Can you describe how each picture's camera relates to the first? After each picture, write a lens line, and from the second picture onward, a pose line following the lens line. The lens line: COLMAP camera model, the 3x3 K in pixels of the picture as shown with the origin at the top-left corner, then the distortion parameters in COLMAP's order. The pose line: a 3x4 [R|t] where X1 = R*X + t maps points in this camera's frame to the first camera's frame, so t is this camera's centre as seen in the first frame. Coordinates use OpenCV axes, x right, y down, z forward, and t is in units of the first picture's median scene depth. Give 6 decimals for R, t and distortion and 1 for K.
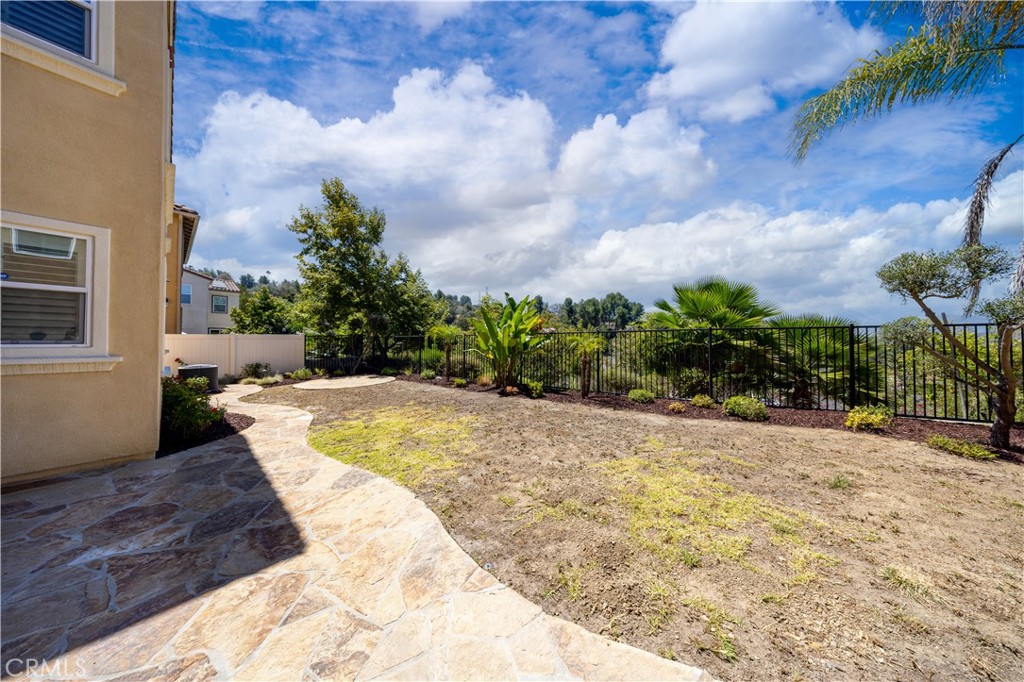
lens RADIAL K [[292.1, 0, 512.3], [0, 292.1, 339.5], [0, 0, 1]] dist [0.000558, -0.000062]
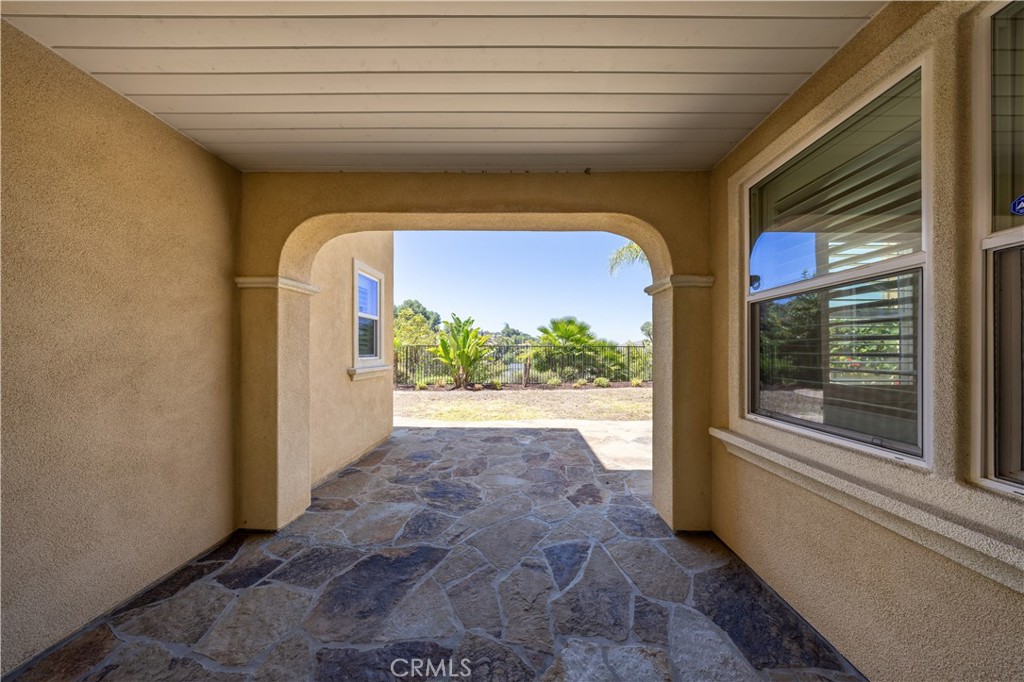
lens RADIAL K [[292.1, 0, 514.7], [0, 292.1, 349.0], [0, 0, 1]] dist [0.000558, -0.000062]
pose [[0.775883, 0.005211, 0.630855, -0.702197], [-0.010783, 0.999929, 0.005002, -0.014802], [-0.630785, -0.010683, 0.775884, -0.185285]]
